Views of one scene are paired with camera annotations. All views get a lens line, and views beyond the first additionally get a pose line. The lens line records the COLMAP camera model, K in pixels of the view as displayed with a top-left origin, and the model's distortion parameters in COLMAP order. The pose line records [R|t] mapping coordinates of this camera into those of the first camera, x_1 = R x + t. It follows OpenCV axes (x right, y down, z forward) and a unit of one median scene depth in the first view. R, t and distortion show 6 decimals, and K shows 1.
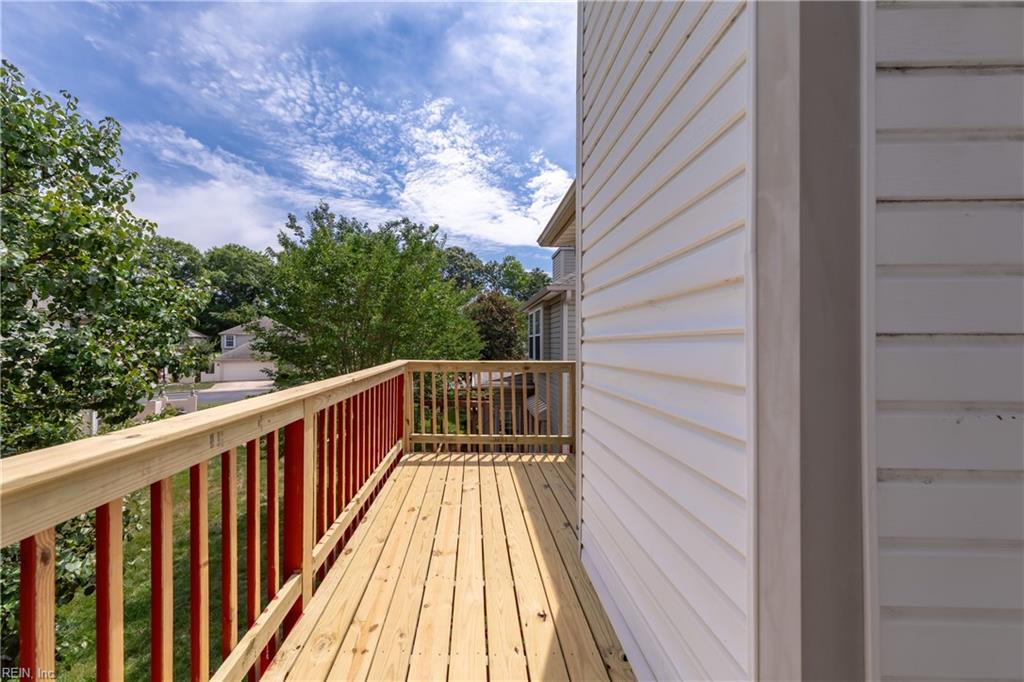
lens RADIAL K [[365.6, 0, 511.1], [0, 365.6, 343.6], [0, 0, 1]] dist [0.066838, -0.016959]
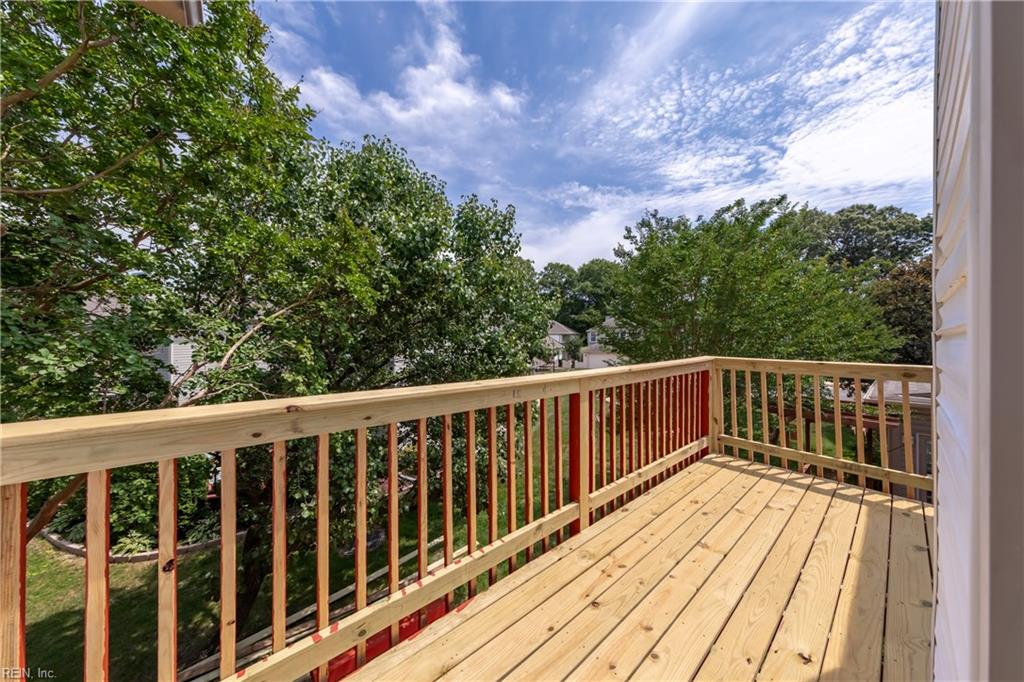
lens RADIAL K [[376.2, 0, 512.0], [0, 376.2, 341.0], [0, 0, 1]] dist [-0.017100, 0.000122]
pose [[0.615409, 0.002459, -0.788204, 0.140187], [0.001556, 0.999989, 0.004334, 0.002031], [0.788207, -0.003893, 0.615398, -0.002968]]
